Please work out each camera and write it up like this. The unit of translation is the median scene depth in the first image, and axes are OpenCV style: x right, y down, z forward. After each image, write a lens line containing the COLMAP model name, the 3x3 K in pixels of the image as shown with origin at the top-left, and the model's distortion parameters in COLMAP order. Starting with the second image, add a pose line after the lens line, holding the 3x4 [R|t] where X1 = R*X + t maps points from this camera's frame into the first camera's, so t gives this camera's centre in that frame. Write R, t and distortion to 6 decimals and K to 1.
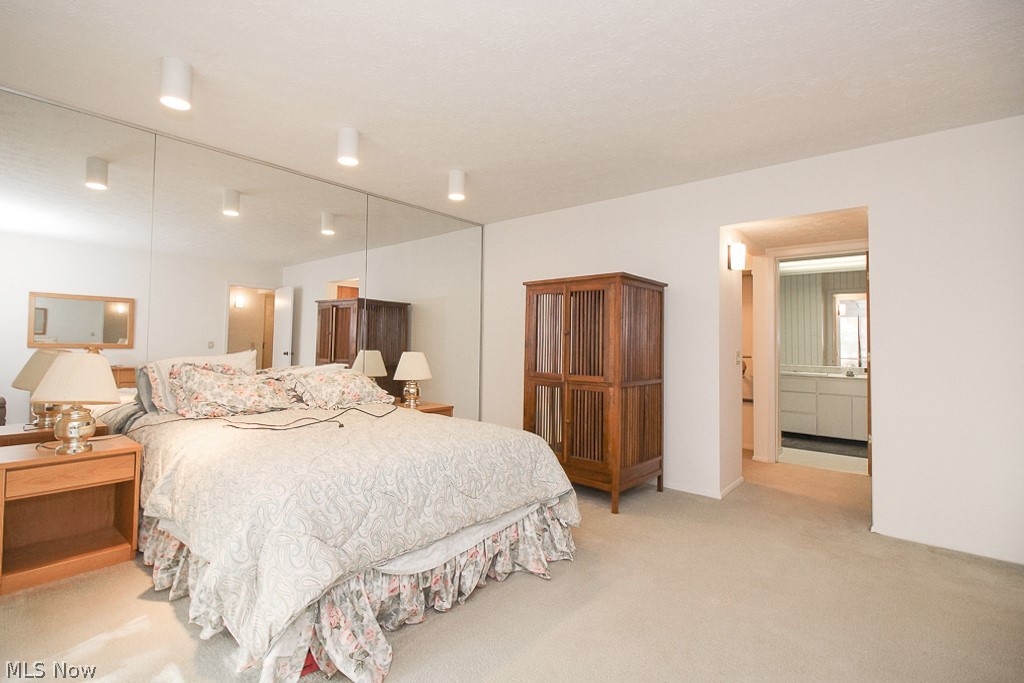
lens RADIAL K [[478.3, 0, 512.0], [0, 478.3, 341.5], [0, 0, 1]] dist [-0.044723, -0.000120]
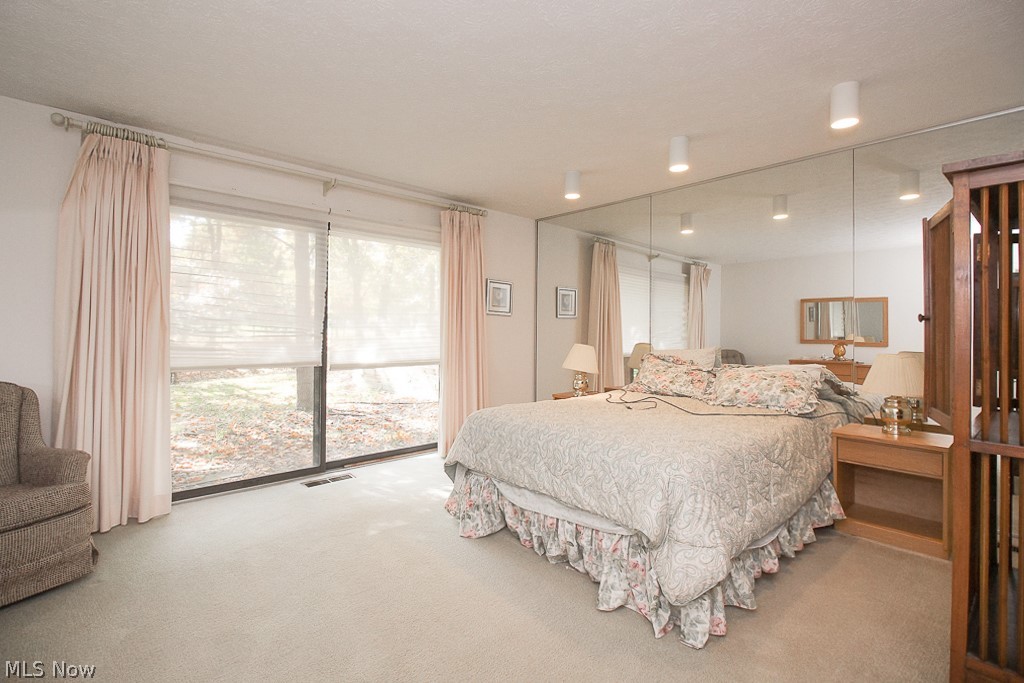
lens RADIAL K [[466.5, 0, 506.1], [0, 466.5, 327.8], [0, 0, 1]] dist [-0.000884, -0.008916]
pose [[-0.088514, -0.029964, -0.995624, 0.636750], [-0.024685, 0.999306, -0.027881, 0.017221], [0.995769, 0.022109, -0.089192, 0.611947]]
